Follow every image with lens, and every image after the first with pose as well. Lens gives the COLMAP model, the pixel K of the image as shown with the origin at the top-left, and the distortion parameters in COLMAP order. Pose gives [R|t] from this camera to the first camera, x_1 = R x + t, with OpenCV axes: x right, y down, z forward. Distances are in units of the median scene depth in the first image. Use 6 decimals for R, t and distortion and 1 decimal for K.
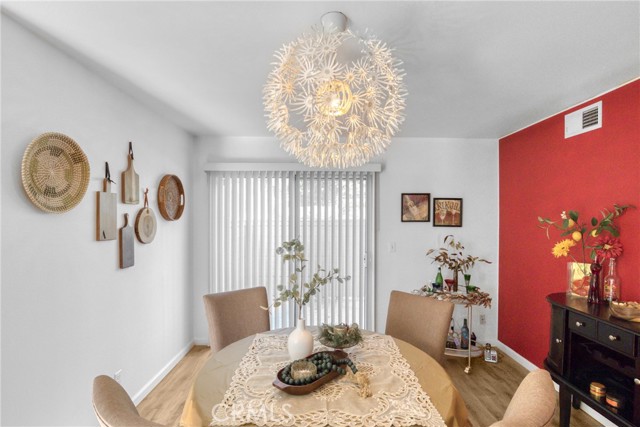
lens RADIAL K [[294.4, 0, 320.0], [0, 294.4, 213.5], [0, 0, 1]] dist [0.000342, 0.000056]
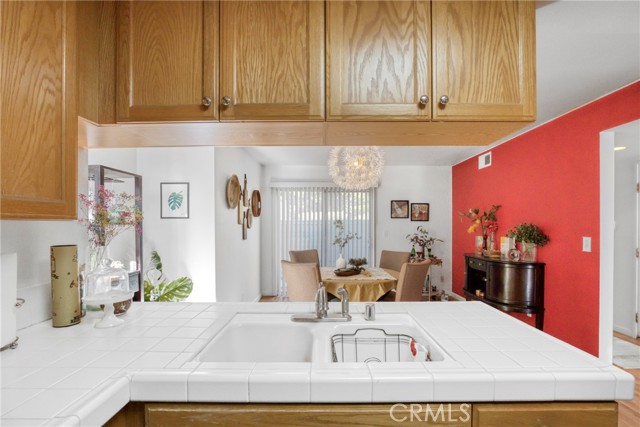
lens RADIAL K [[296.7, 0, 319.3], [0, 296.7, 218.7], [0, 0, 1]] dist [-0.031515, 0.000272]
pose [[0.999927, -0.005498, -0.010762, -0.106929], [0.005354, 0.999896, -0.013405, 0.055466], [0.010835, 0.013347, 0.999852, -0.680264]]
